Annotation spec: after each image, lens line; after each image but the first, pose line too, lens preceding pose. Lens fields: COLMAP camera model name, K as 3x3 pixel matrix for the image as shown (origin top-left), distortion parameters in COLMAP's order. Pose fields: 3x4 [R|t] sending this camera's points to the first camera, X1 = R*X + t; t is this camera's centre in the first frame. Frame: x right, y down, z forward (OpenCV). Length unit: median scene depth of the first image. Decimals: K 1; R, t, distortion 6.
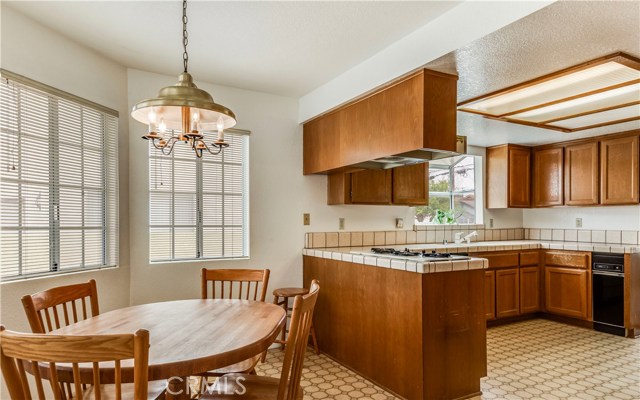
lens RADIAL K [[411.4, 0, 310.7], [0, 411.4, 222.8], [0, 0, 1]] dist [0.053132, -0.013744]
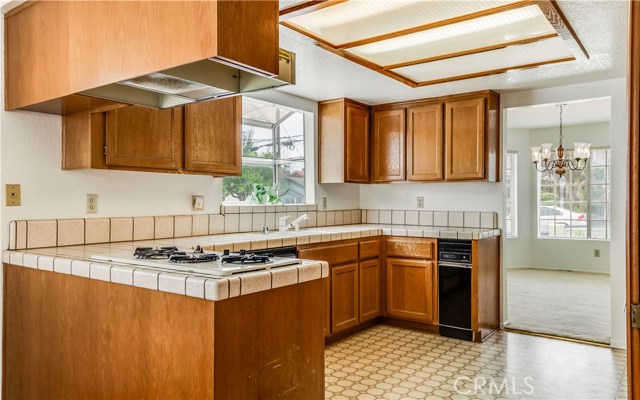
lens RADIAL K [[479.5, 0, 318.9], [0, 479.5, 195.1], [0, 0, 1]] dist [-0.005695, -0.001757]
pose [[0.915938, 0.007016, 0.401258, 0.100541], [-0.000508, 0.999867, -0.016322, 0.001497], [-0.401319, 0.014746, 0.915820, 0.273520]]
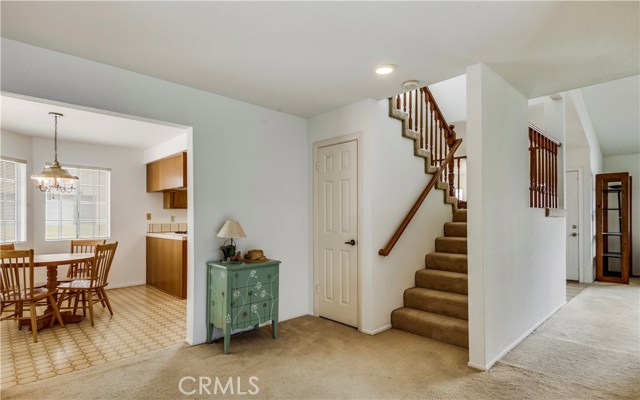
lens RADIAL K [[334.2, 0, 295.0], [0, 334.2, 216.4], [0, 0, 1]] dist [0.027752, 0.000807]
pose [[0.974842, 0.003875, 0.222863, 0.281647], [-0.003333, 0.999991, -0.002808, -0.007231], [-0.222871, 0.001995, 0.974846, -0.576794]]
